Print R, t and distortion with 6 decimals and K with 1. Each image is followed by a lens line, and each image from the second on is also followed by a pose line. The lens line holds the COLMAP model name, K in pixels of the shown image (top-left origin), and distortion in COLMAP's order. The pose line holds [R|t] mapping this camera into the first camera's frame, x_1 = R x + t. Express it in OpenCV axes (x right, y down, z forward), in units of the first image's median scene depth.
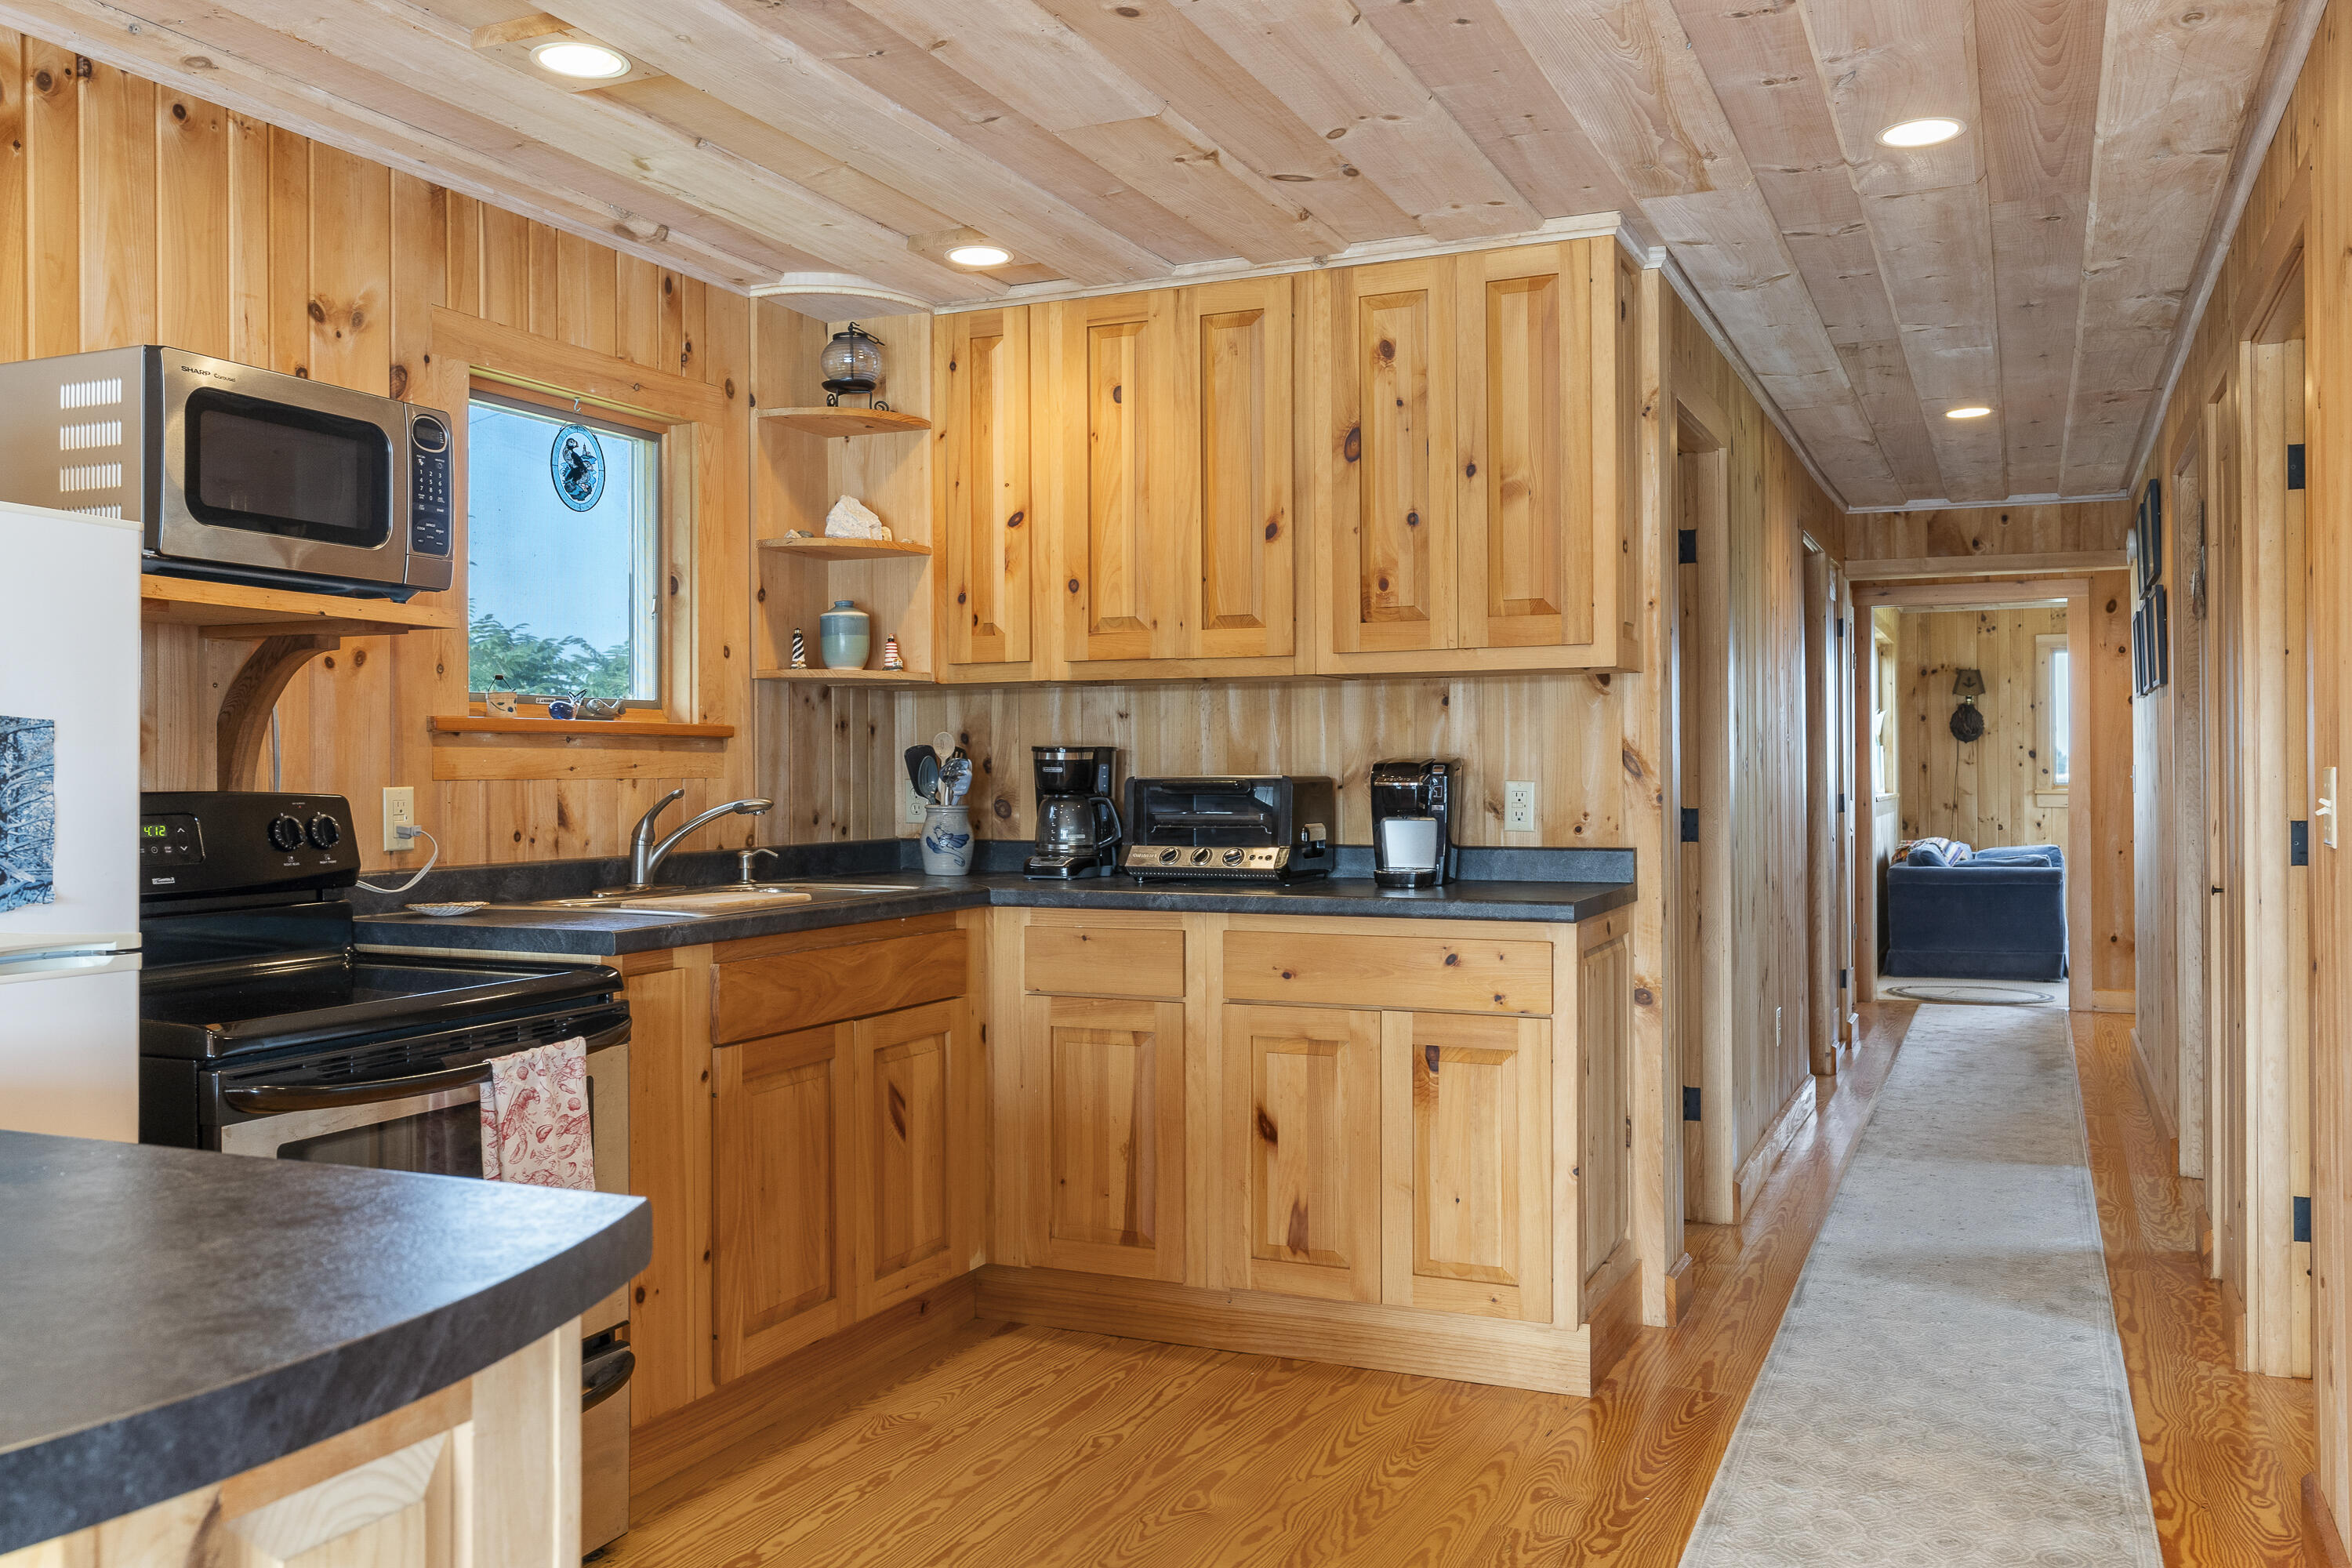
lens RADIAL K [[1933.0, 0, 1165.2], [0, 1933.0, 769.1], [0, 0, 1]] dist [0.007049, 0.002278]
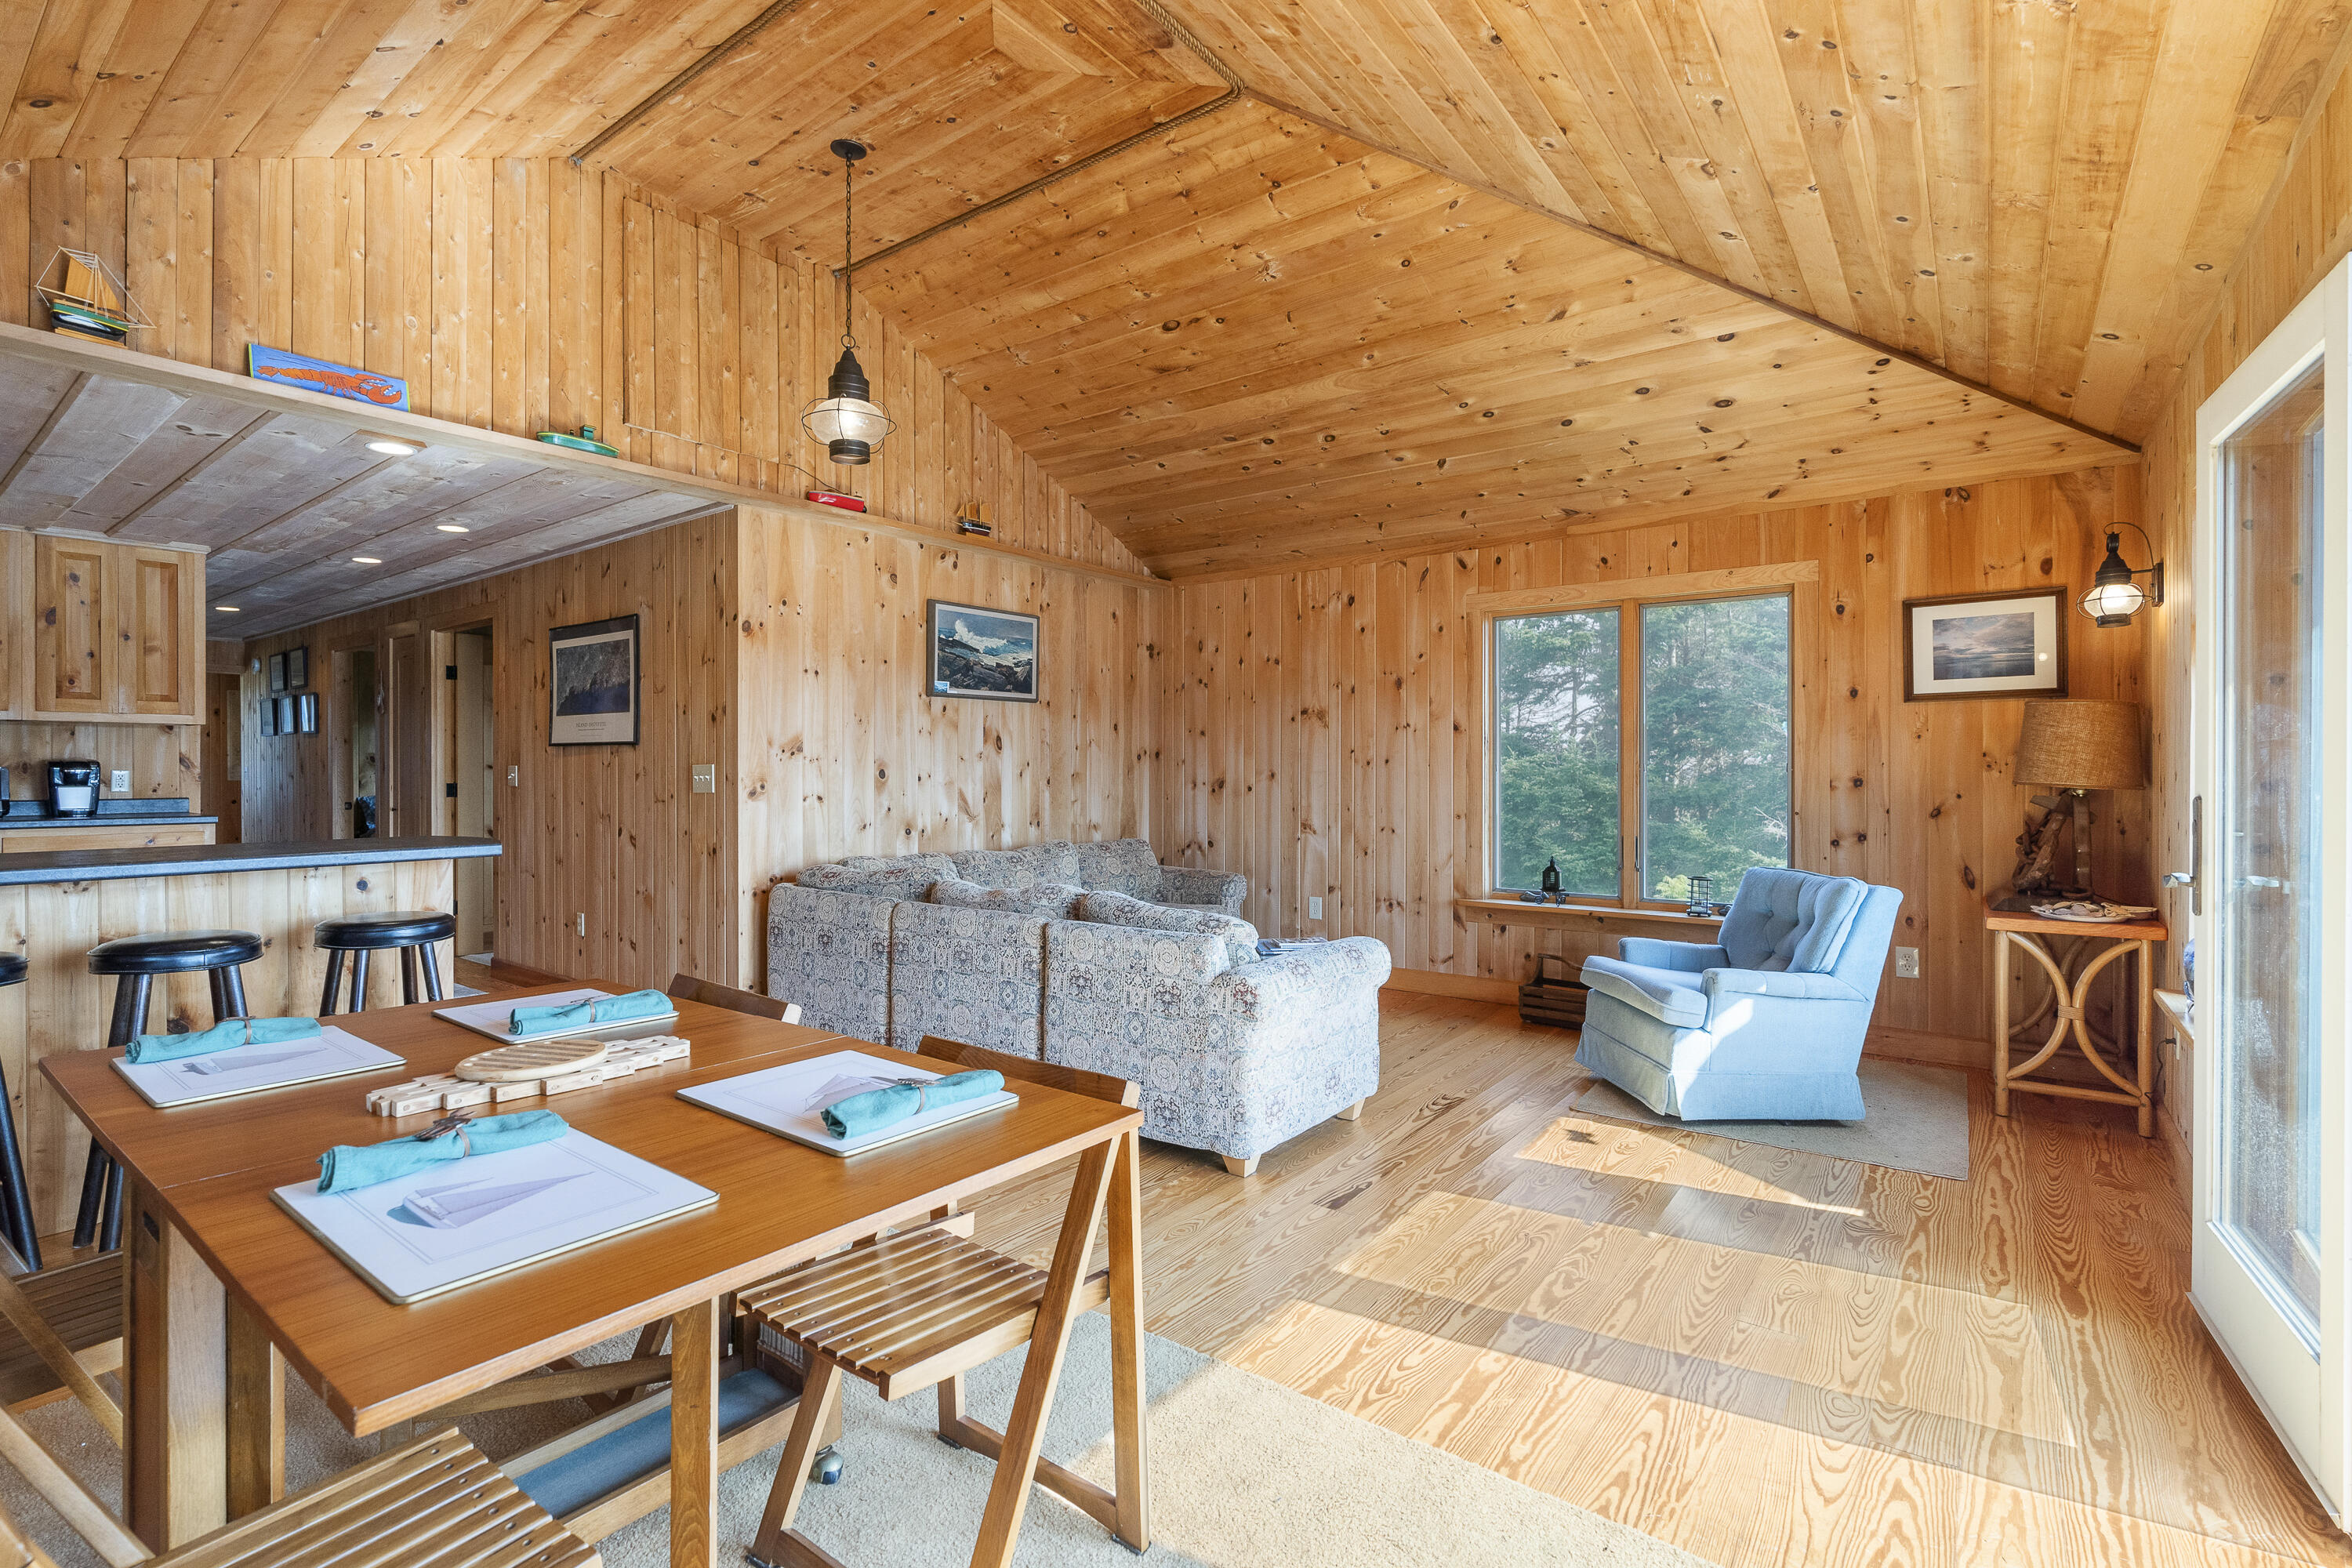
lens RADIAL K [[1069.1, 0, 1174.2], [0, 1069.1, 768.3], [0, 0, 1]] dist [-0.001510, 0.000063]
pose [[0.230506, 0.006598, 0.973049, -0.783222], [-0.003165, 0.999977, -0.006031, 0.008778], [-0.973066, -0.001690, 0.230521, -0.528040]]
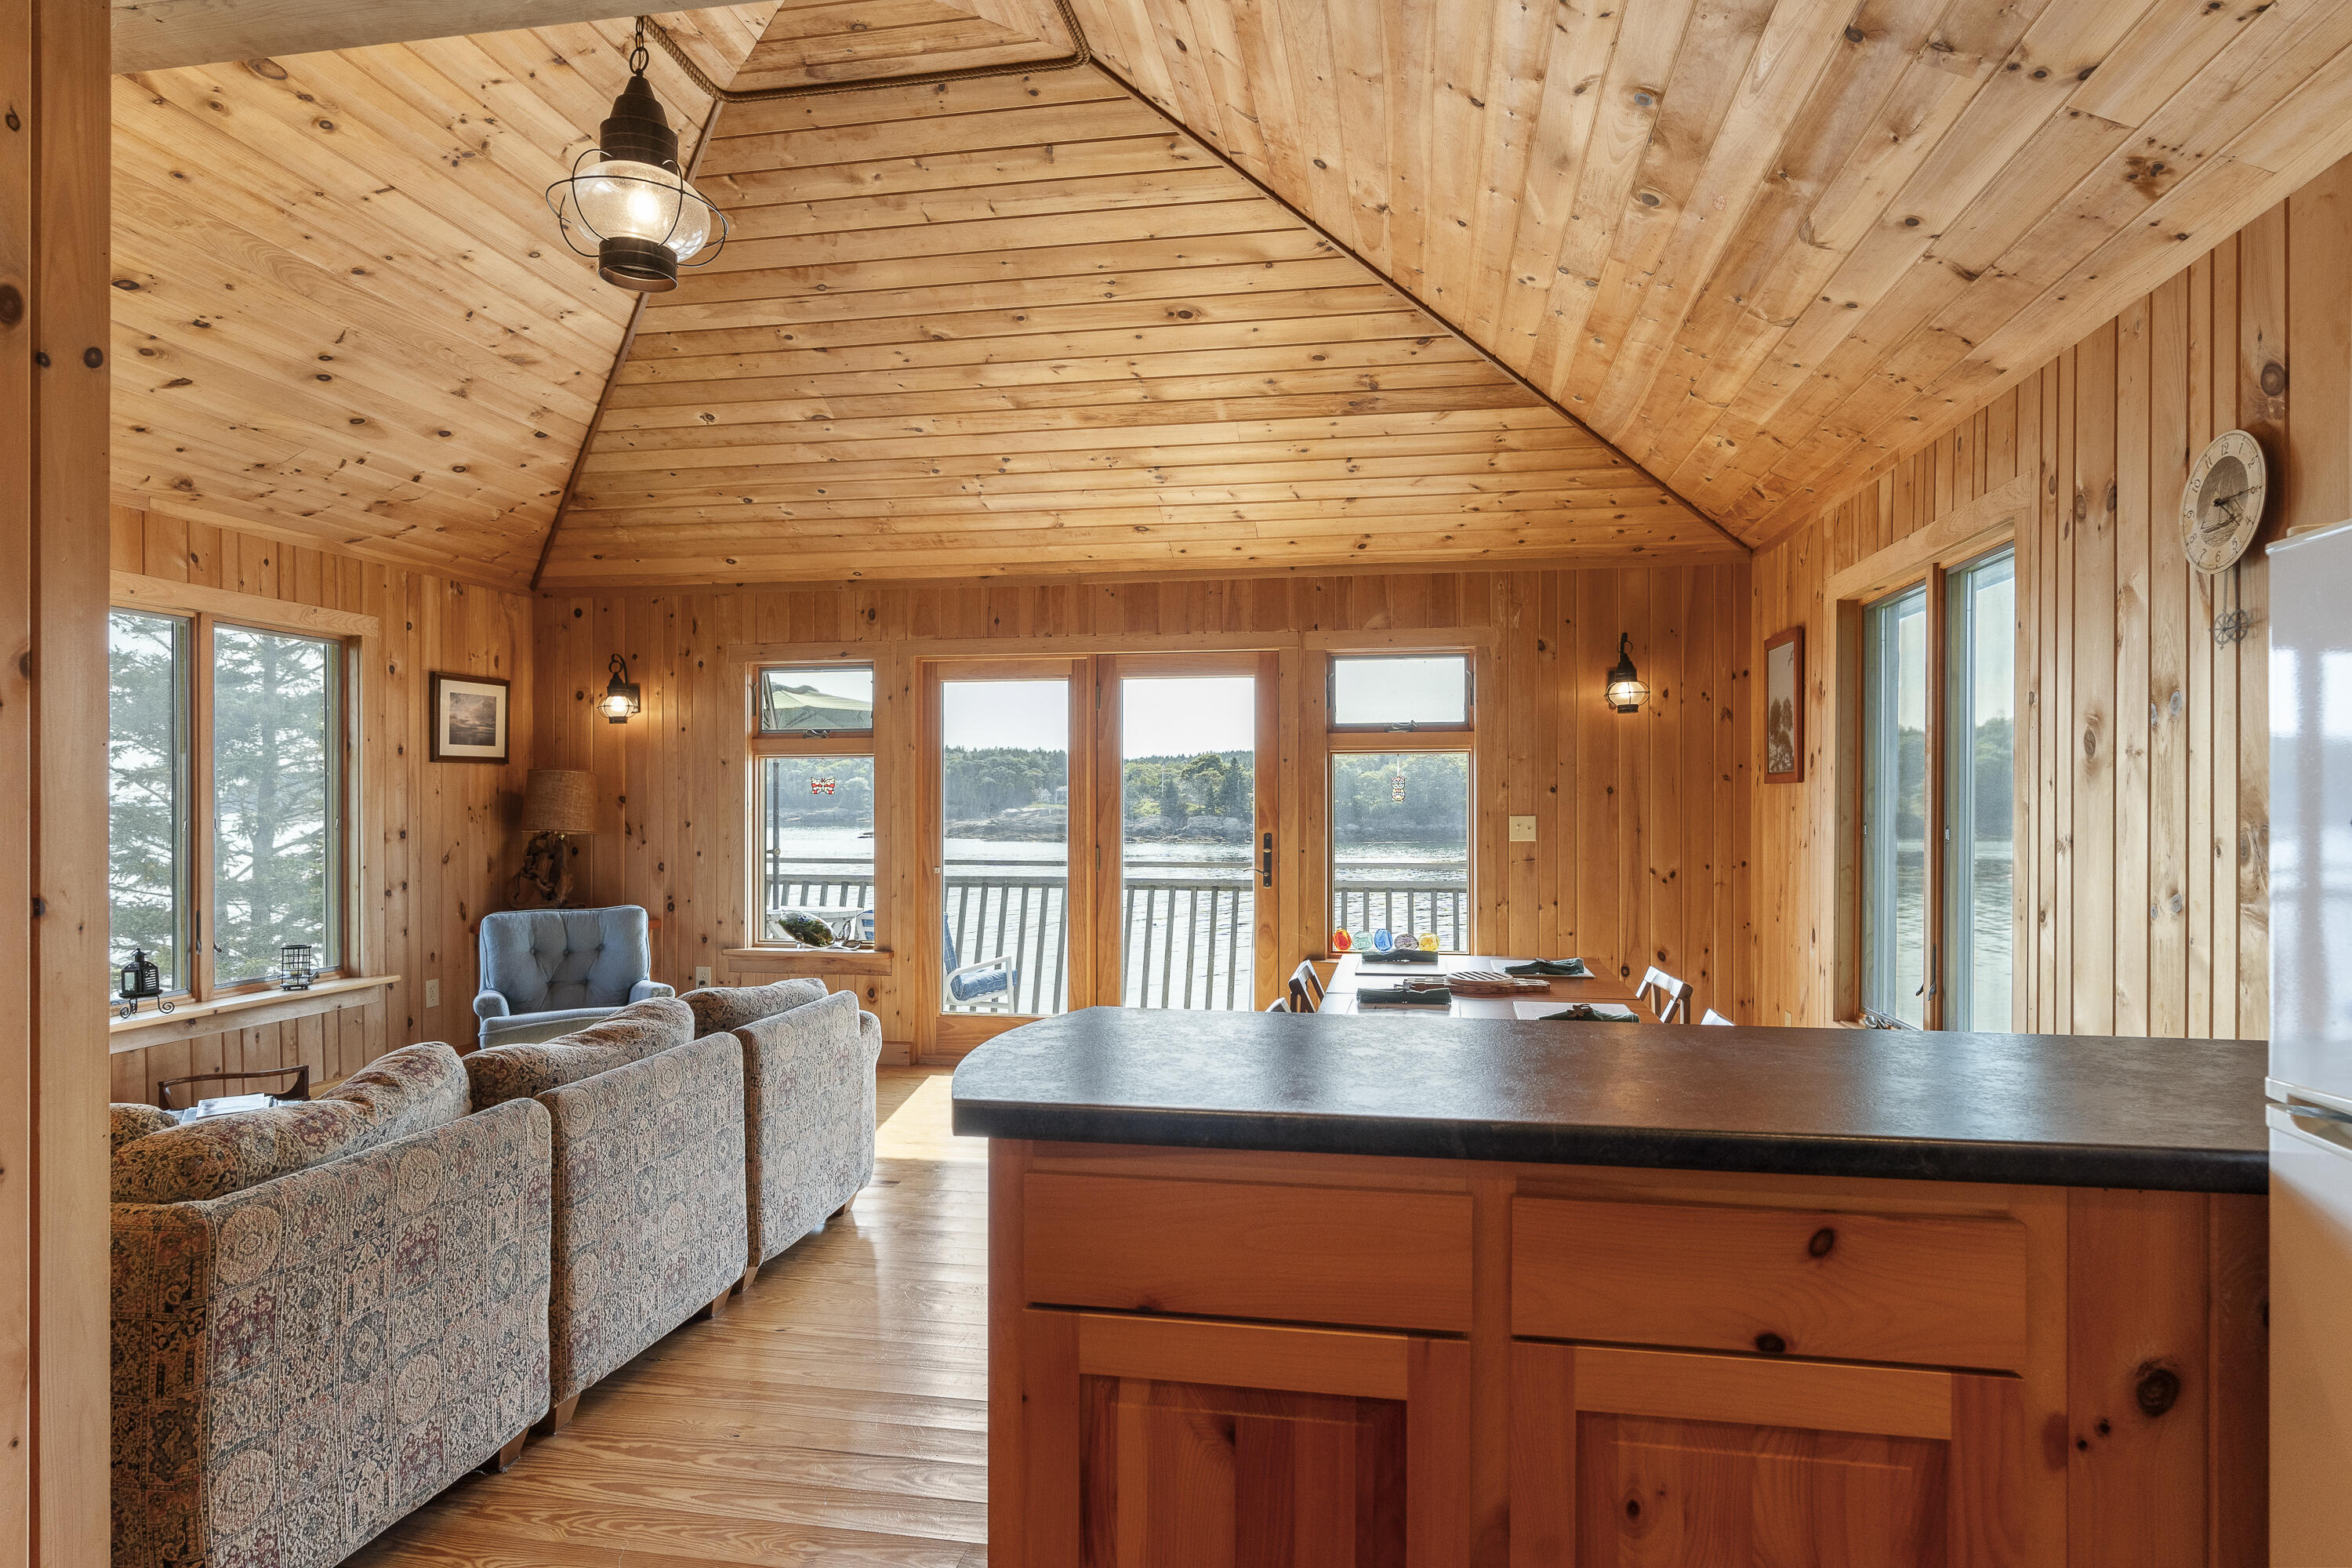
lens RADIAL K [[1314.3, 0, 1175.9], [0, 1314.3, 800.9], [0, 0, 1]] dist [-0.005715, 0.001635]
pose [[-0.971348, 0.006048, -0.237584, -0.048925], [0.006279, 0.999980, -0.000216, -0.016236], [0.237578, -0.001702, -0.971367, 0.614596]]
